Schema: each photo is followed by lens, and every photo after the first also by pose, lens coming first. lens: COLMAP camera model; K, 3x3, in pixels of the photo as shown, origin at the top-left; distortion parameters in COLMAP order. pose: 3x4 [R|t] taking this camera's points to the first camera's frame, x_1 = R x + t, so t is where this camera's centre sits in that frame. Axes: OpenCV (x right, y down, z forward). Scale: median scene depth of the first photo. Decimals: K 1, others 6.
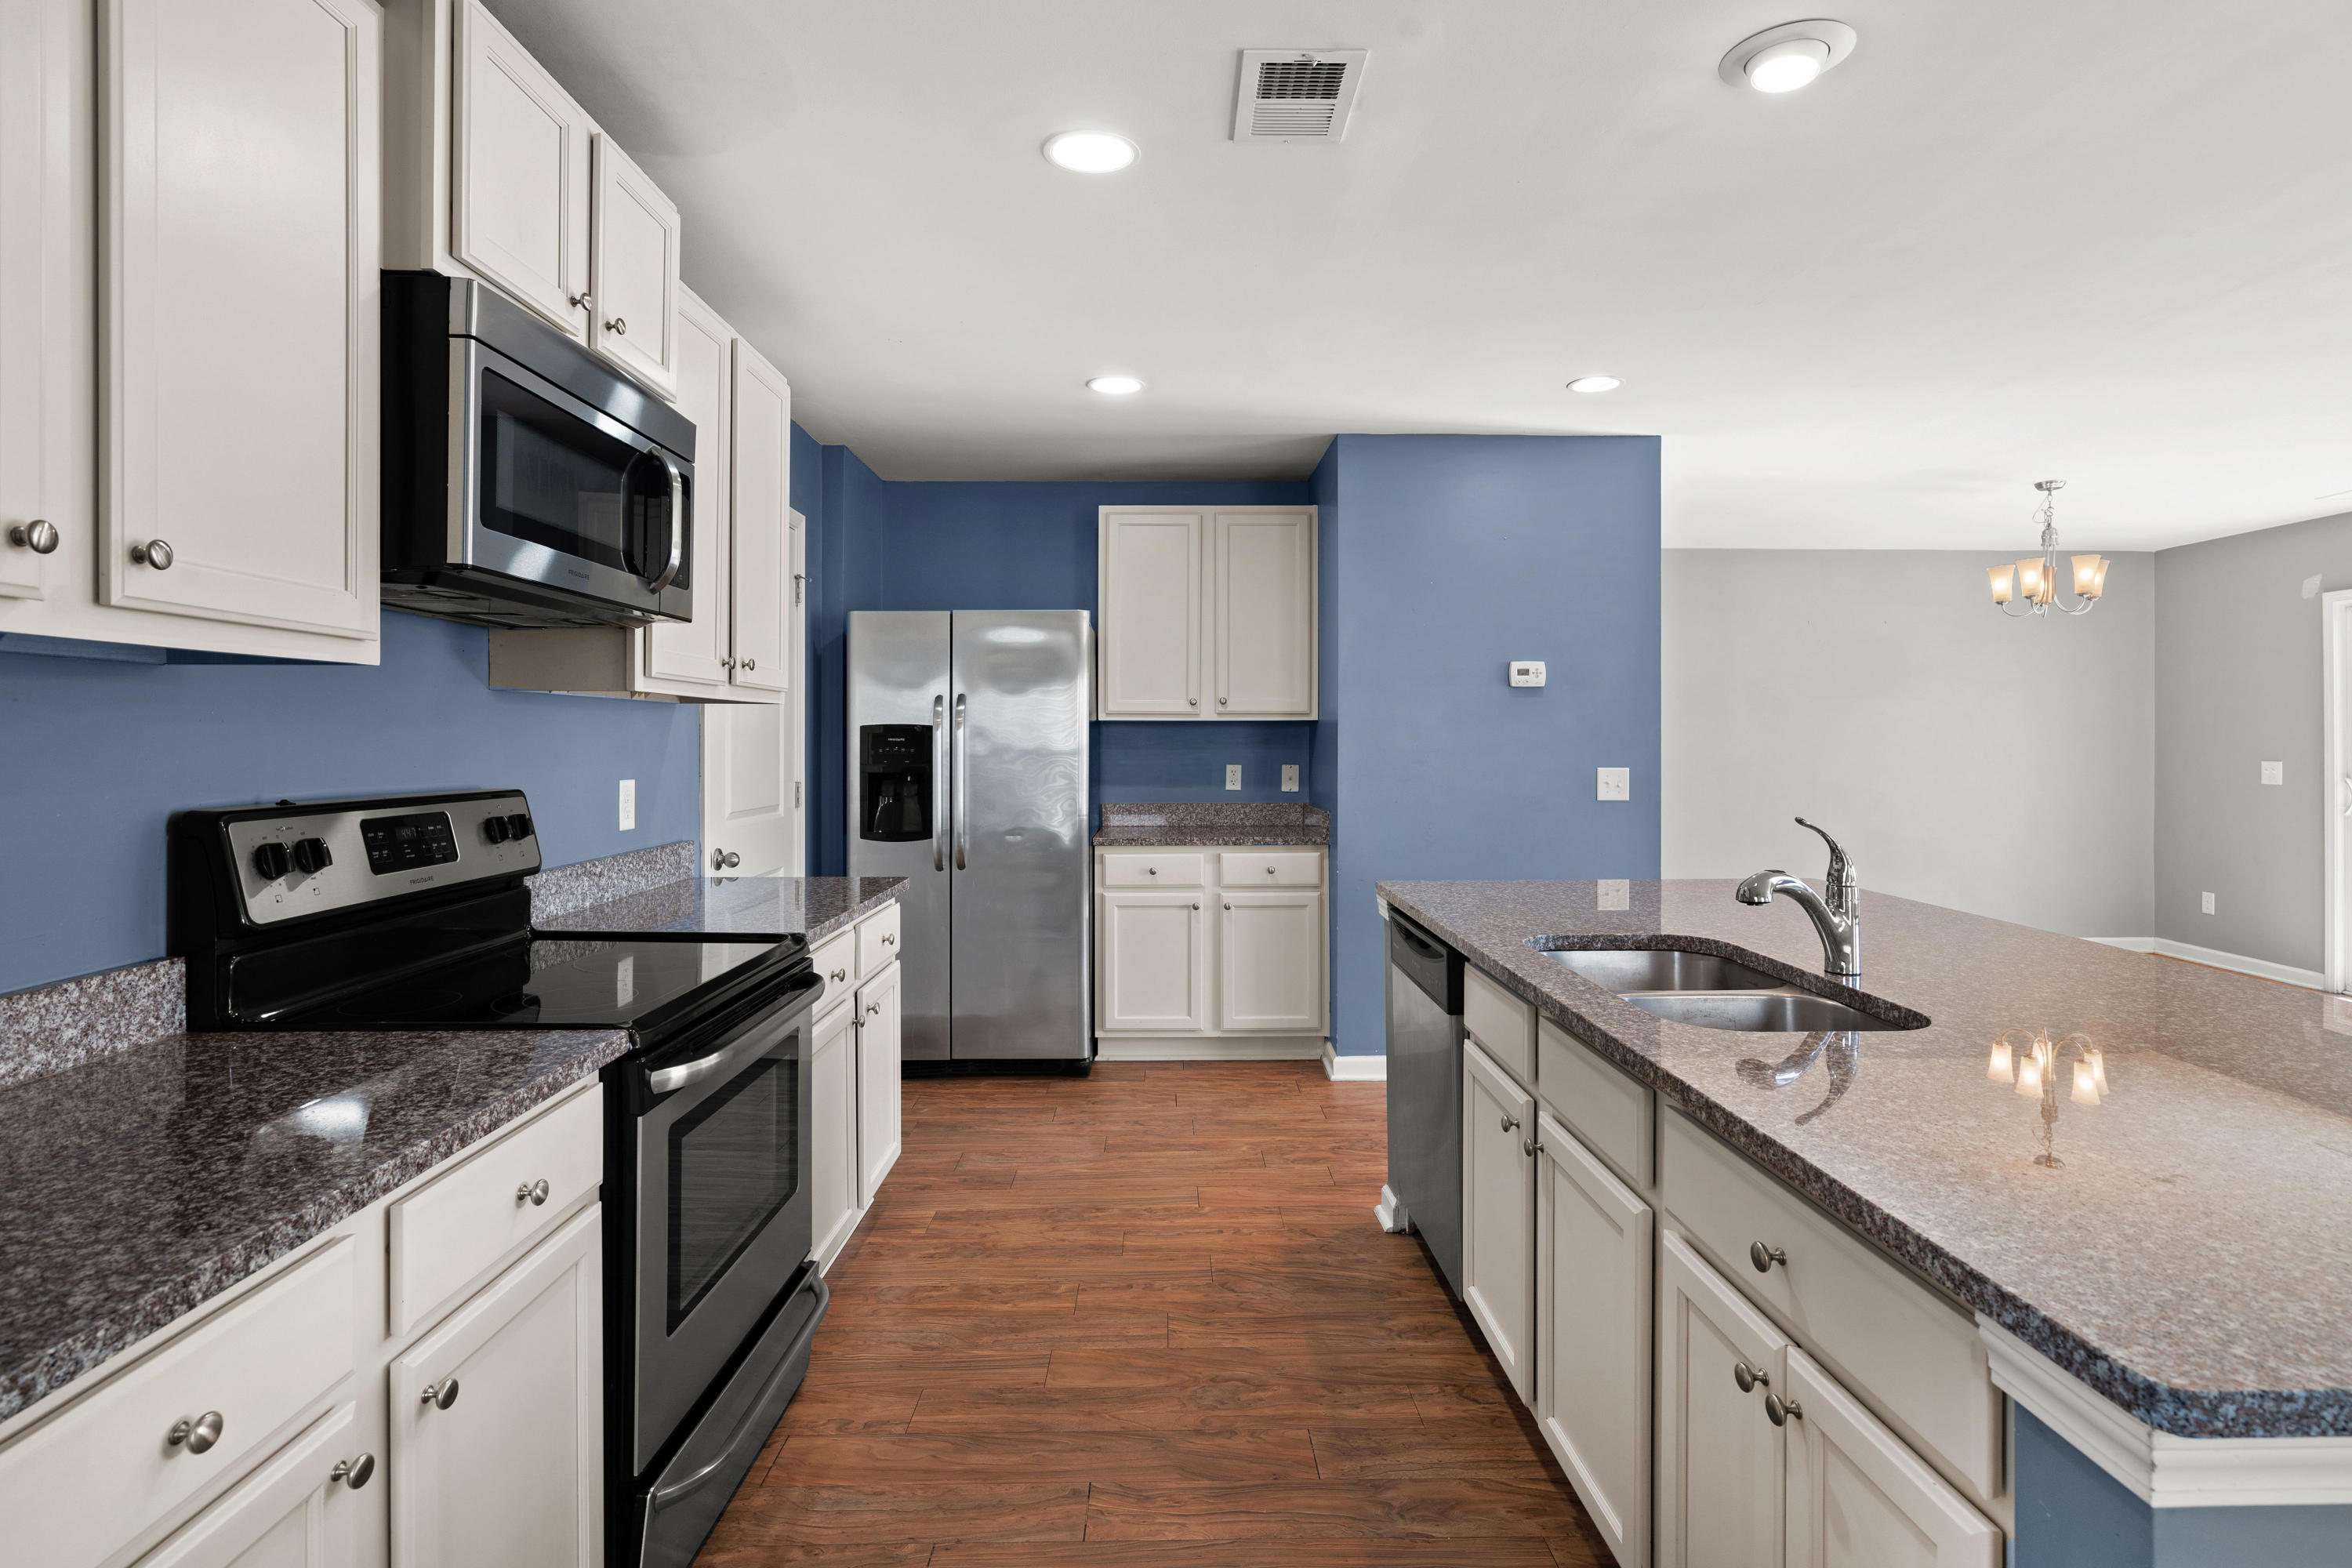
lens RADIAL K [[1171.7, 0, 1187.1], [0, 1171.7, 730.6], [0, 0, 1]] dist [-0.045483, 0.002128]
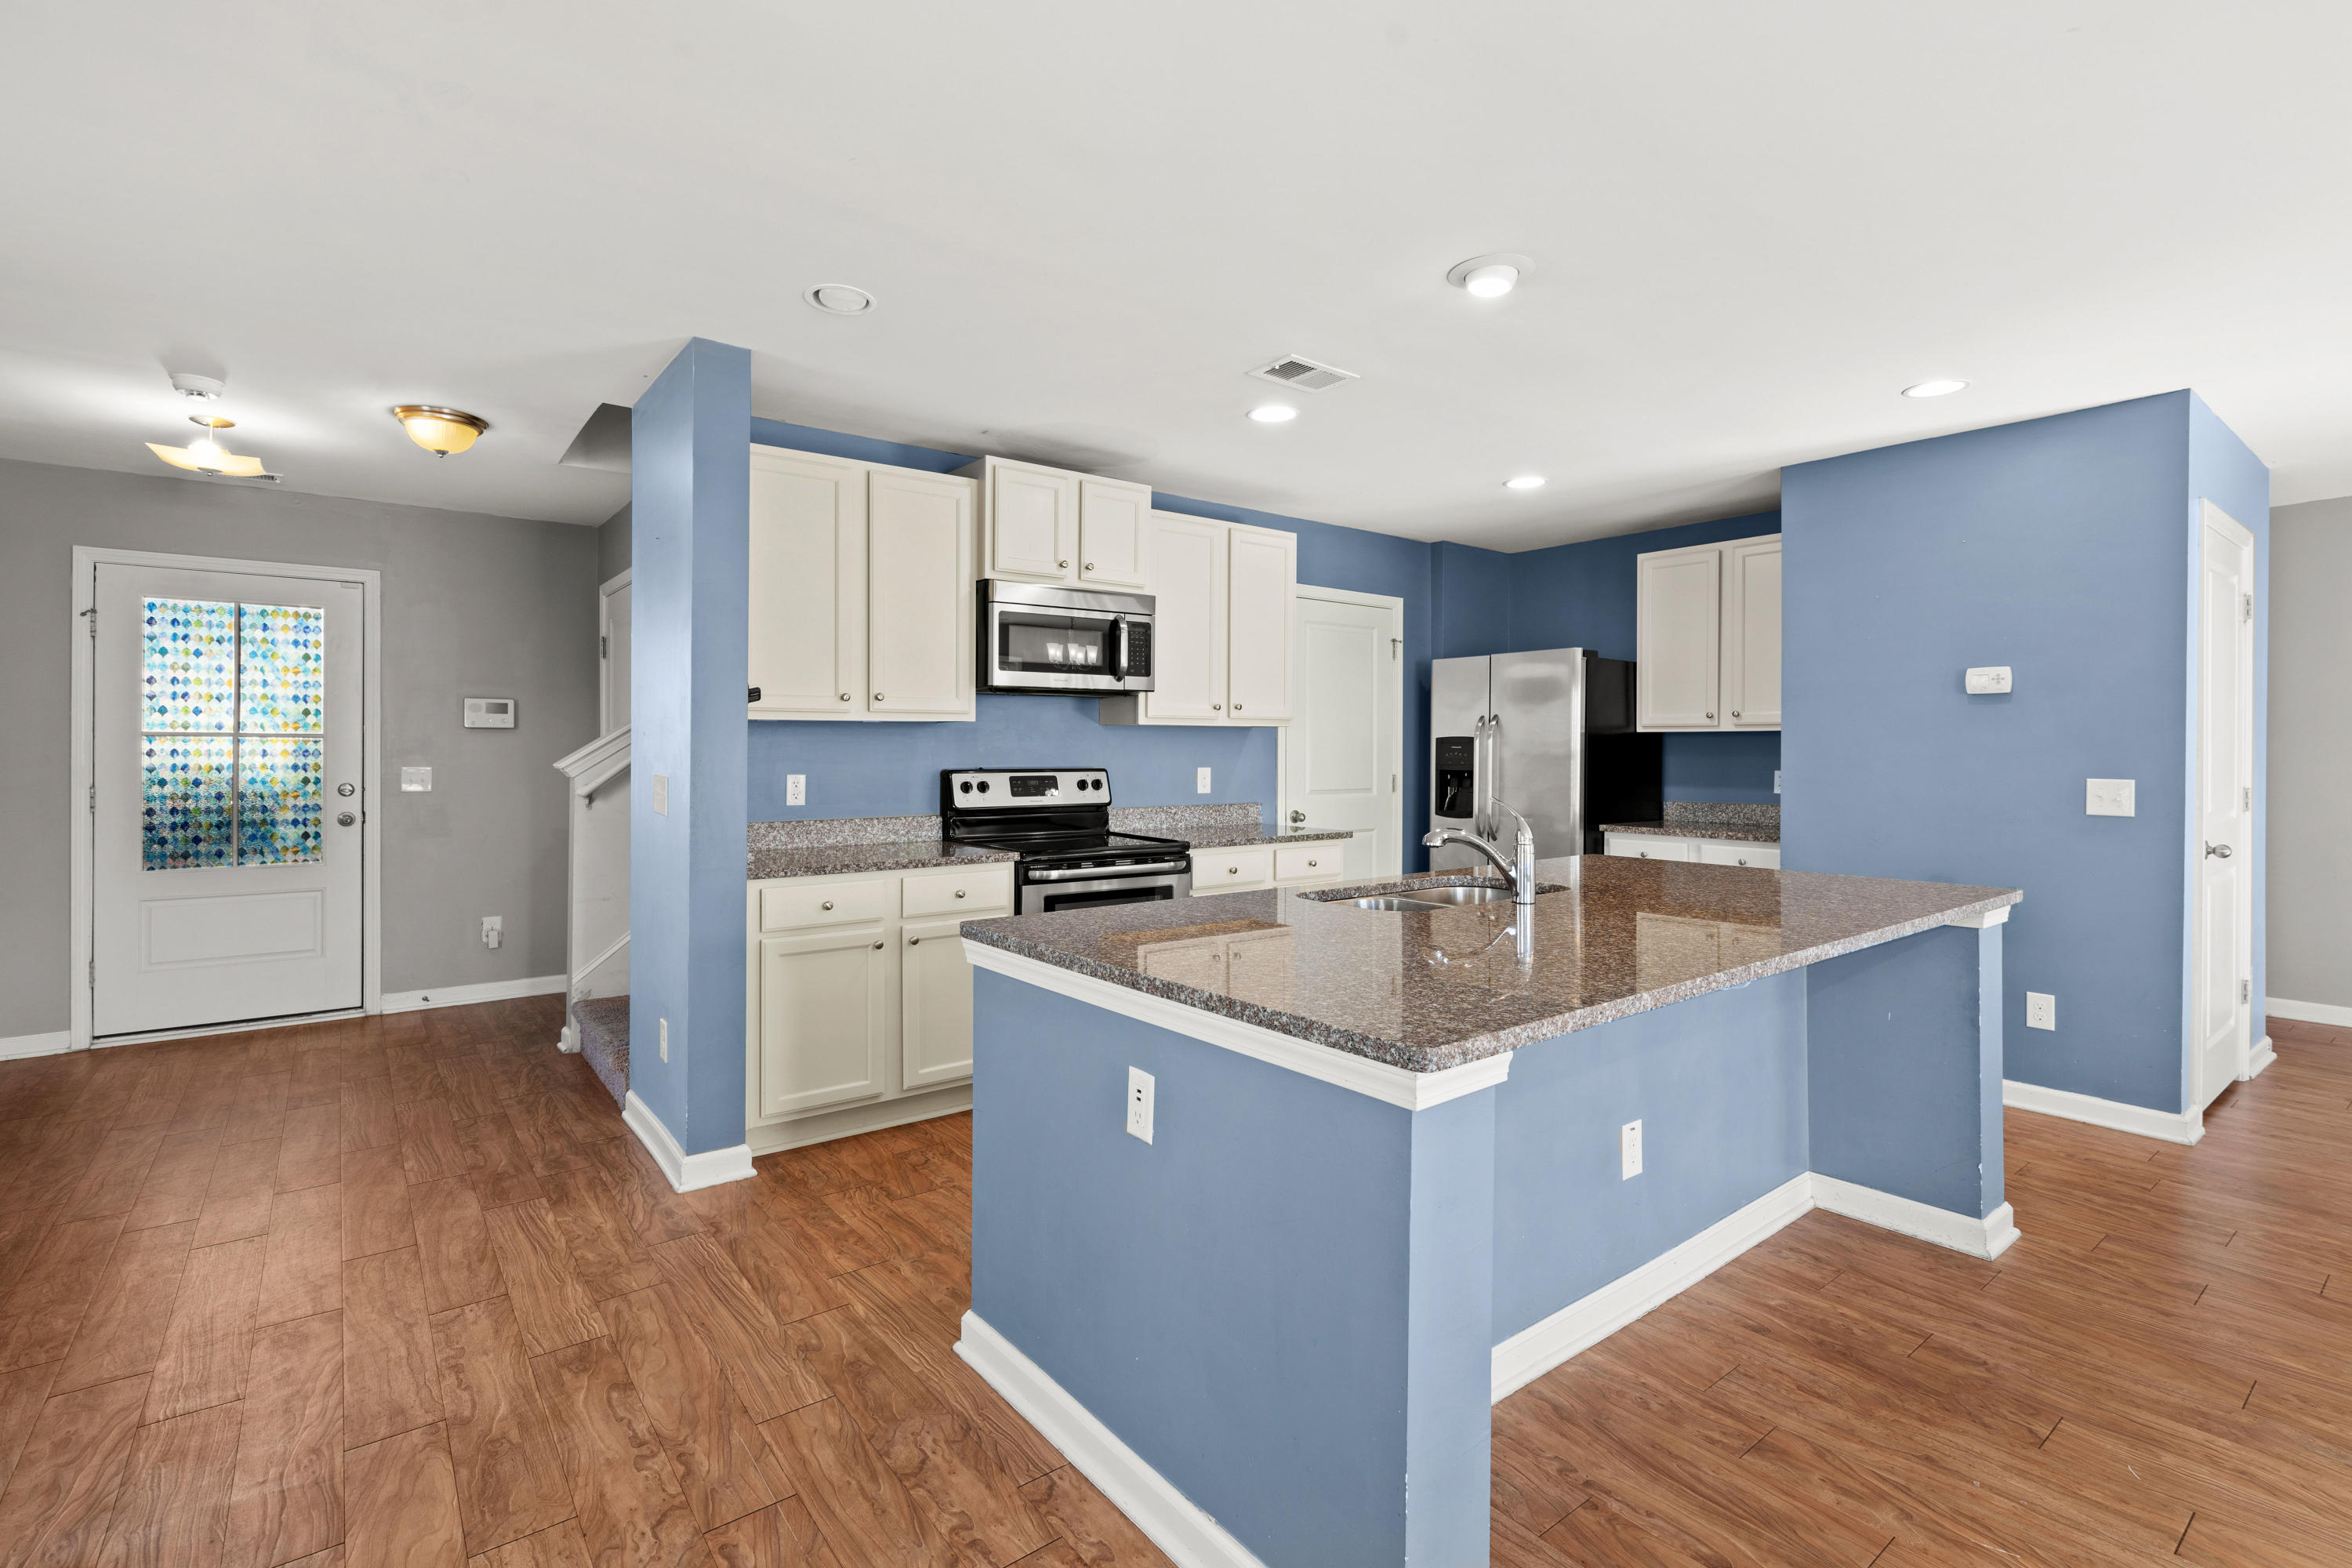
lens RADIAL K [[1085.4, 0, 1191.2], [0, 1085.4, 749.4], [0, 0, 1]] dist [-0.000004, 0.001565]
pose [[0.620758, 0.003174, -0.783996, 0.676994], [0.000448, 0.999990, 0.004404, 0.006056], [0.784002, -0.003085, 0.620750, -0.079506]]
